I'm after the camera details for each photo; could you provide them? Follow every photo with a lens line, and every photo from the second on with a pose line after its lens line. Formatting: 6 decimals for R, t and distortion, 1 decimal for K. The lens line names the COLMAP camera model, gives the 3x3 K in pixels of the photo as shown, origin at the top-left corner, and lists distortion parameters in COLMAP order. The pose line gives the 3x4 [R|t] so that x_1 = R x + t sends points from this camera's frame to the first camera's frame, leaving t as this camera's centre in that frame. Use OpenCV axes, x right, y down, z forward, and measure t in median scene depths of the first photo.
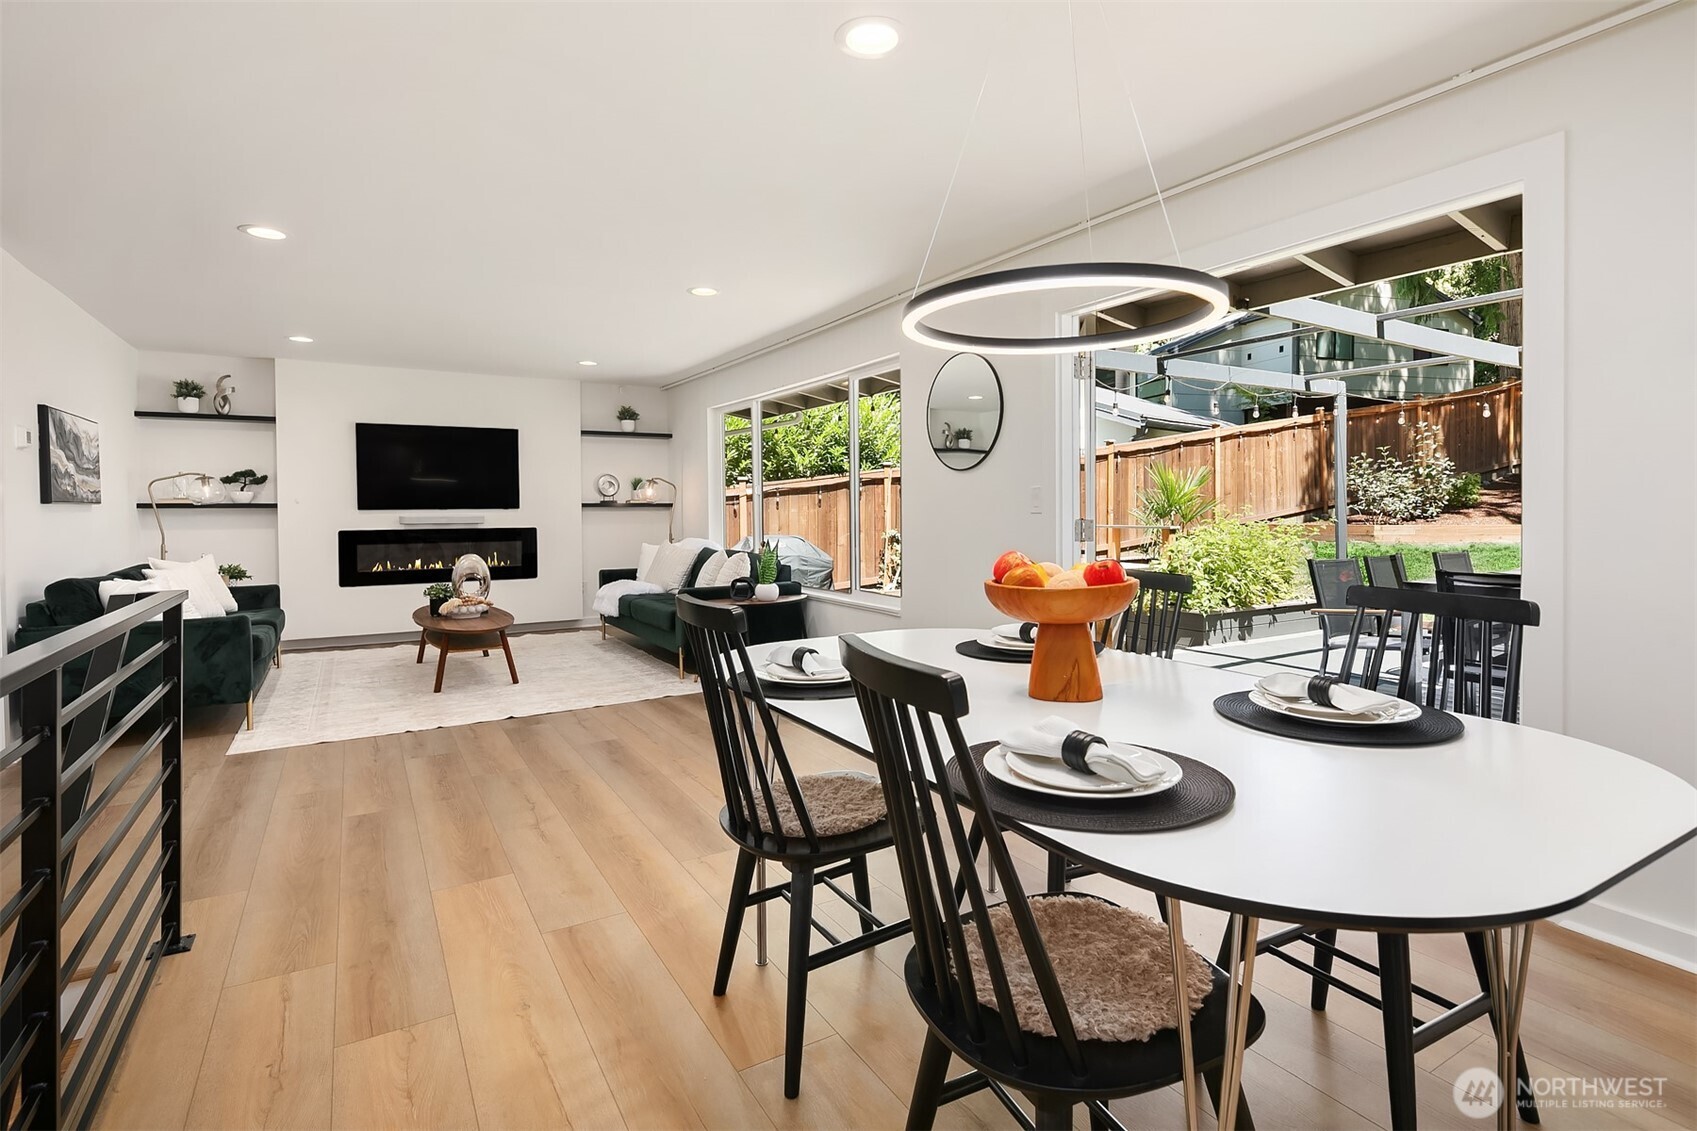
lens RADIAL K [[820.9, 0, 851.4], [0, 820.9, 555.0], [0, 0, 1]] dist [0.005973, -0.003832]
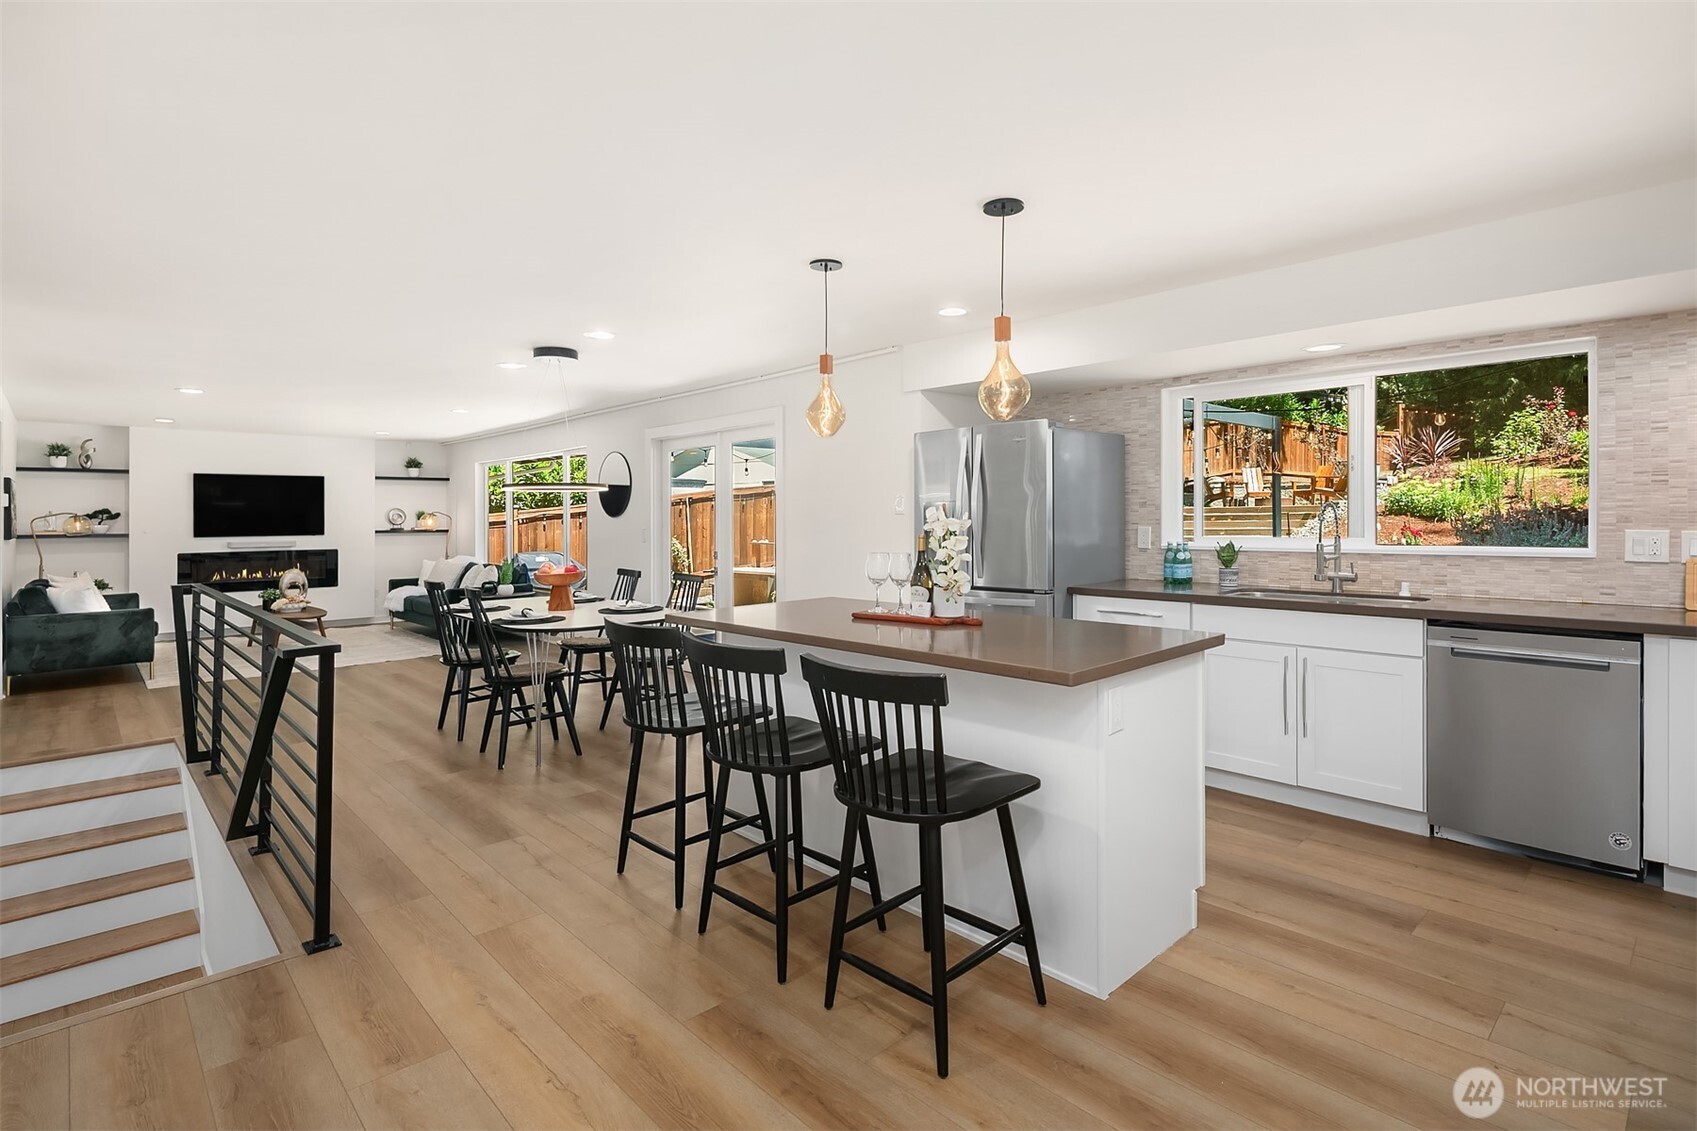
lens RADIAL K [[820.9, 0, 847.3], [0, 820.9, 525.5], [0, 0, 1]] dist [0.005973, -0.003832]
pose [[0.977097, -0.002995, 0.212771, 0.161107], [0.013366, 0.998790, -0.047321, 0.003460], [-0.212372, 0.049081, 0.975955, -0.547903]]
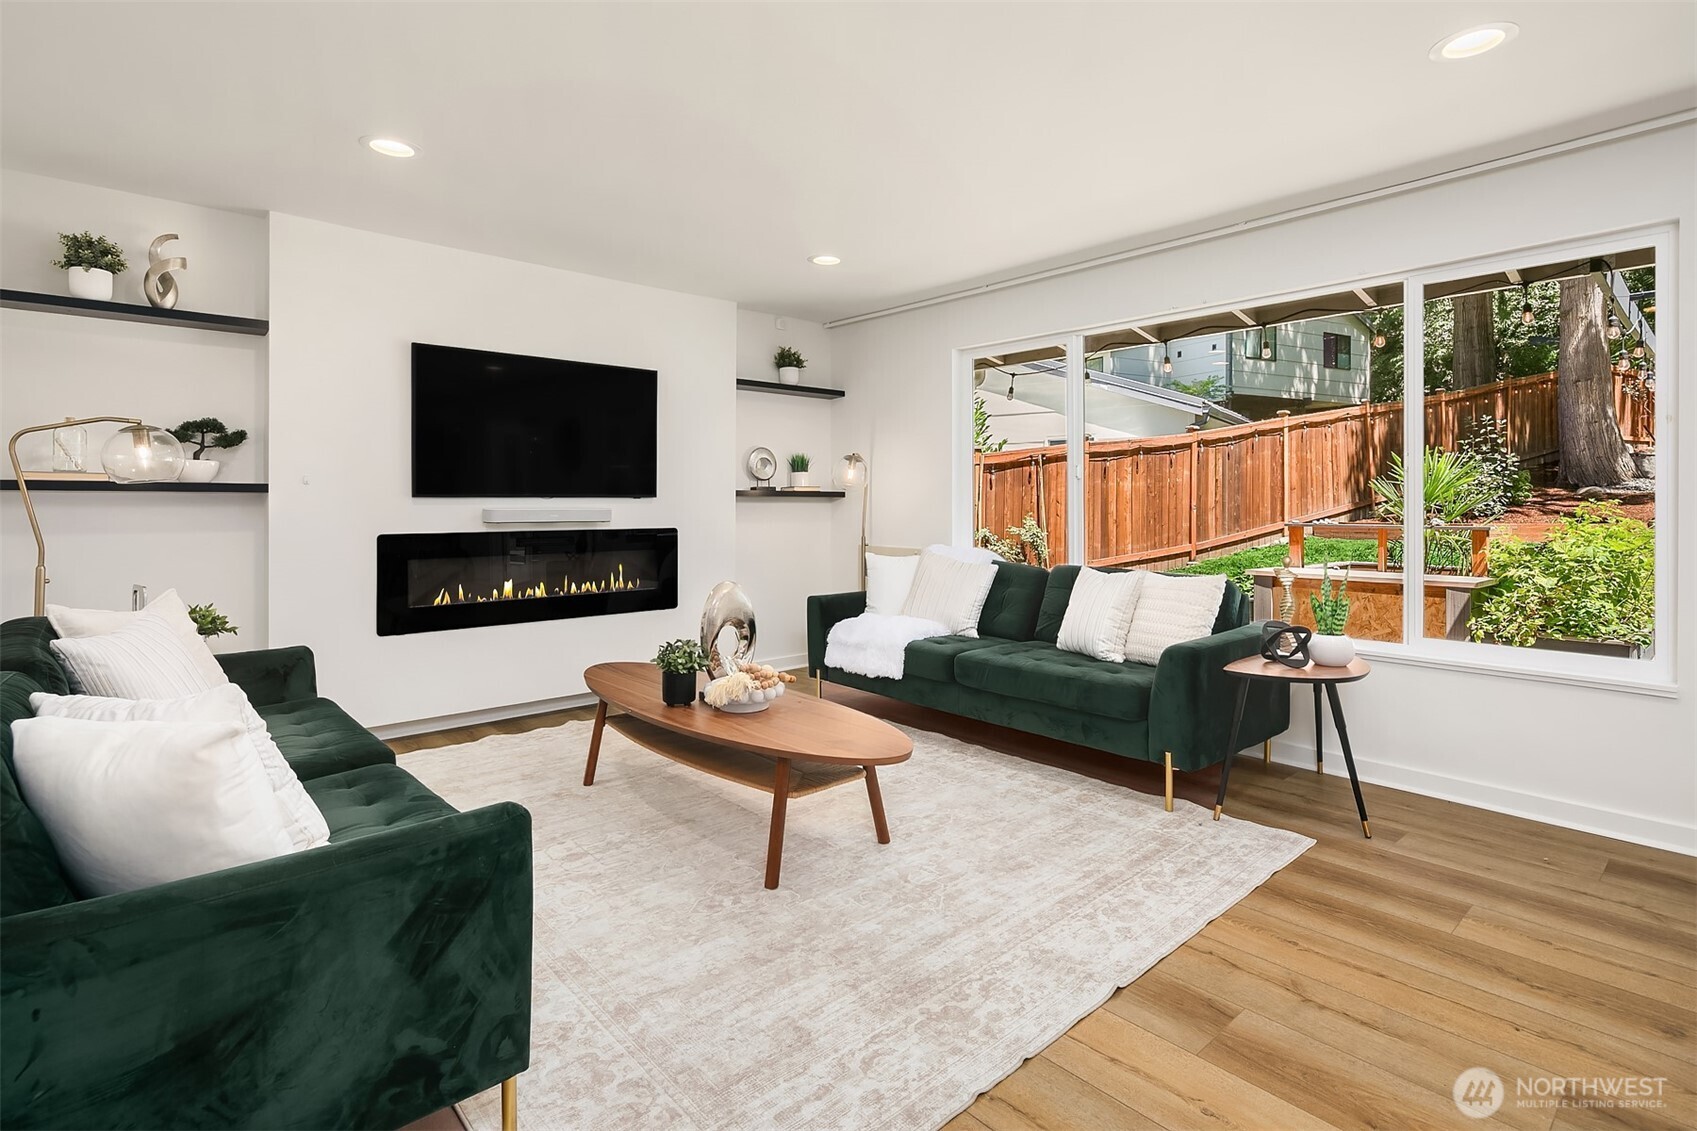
lens RADIAL K [[820.9, 0, 856.5], [0, 820.9, 523.9], [0, 0, 1]] dist [0.005973, -0.003832]
pose [[0.982174, 0.002811, 0.187952, -0.409360], [0.002705, 0.999573, -0.029089, -0.019546], [-0.187953, 0.029078, 0.981747, 0.394063]]
